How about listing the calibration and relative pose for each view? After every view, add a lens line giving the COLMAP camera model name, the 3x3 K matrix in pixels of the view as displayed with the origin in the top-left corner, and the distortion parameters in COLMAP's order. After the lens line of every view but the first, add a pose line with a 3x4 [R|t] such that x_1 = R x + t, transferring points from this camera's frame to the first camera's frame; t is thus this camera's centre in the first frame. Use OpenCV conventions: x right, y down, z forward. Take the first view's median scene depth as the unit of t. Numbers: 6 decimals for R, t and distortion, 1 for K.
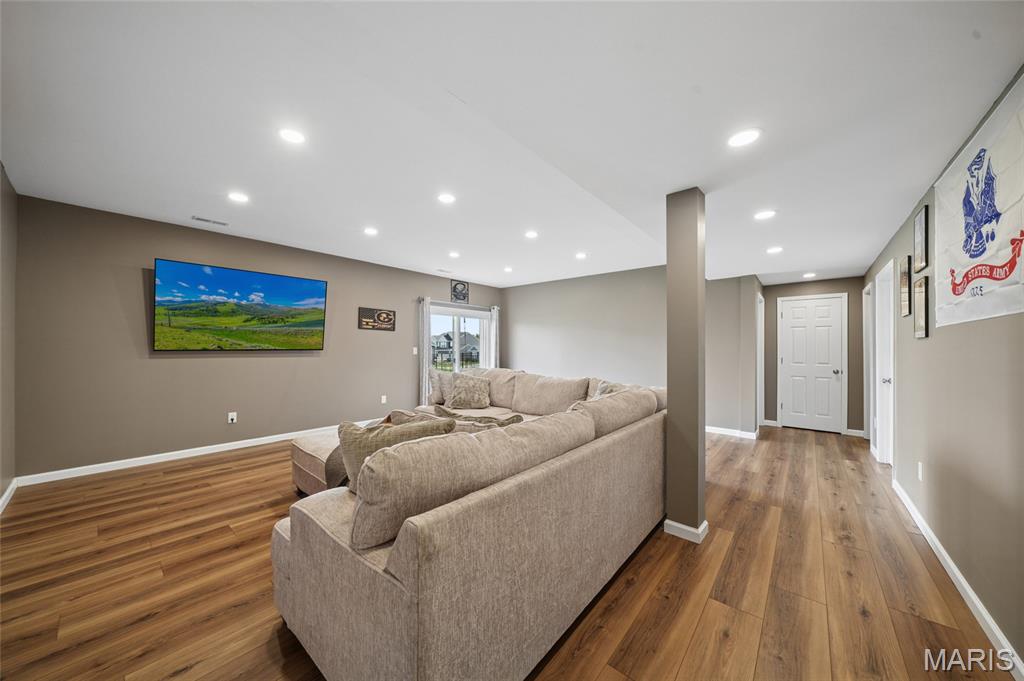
lens RADIAL K [[341.7, 0, 511.6], [0, 341.7, 337.8], [0, 0, 1]] dist [-0.001656, -0.000059]
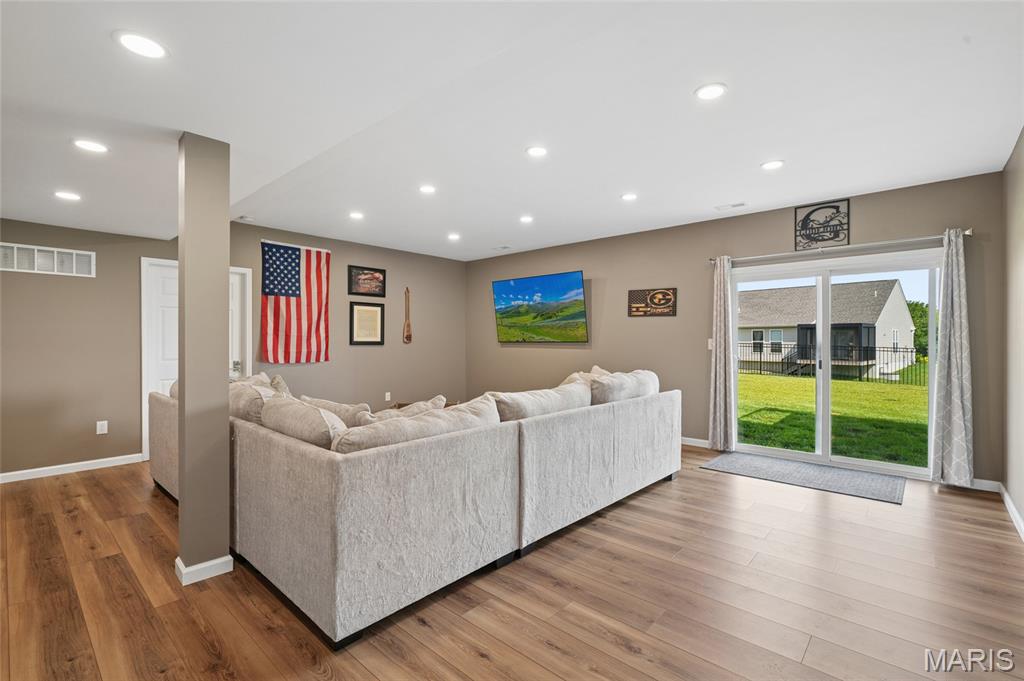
lens RADIAL K [[473.9, 0, 530.4], [0, 473.9, 329.4], [0, 0, 1]] dist [-0.001479, -0.000140]
pose [[-0.013630, -0.028675, -0.999496, 0.886392], [0.027114, 0.999211, -0.029036, 0.038767], [0.999539, -0.027496, -0.012841, 0.985294]]
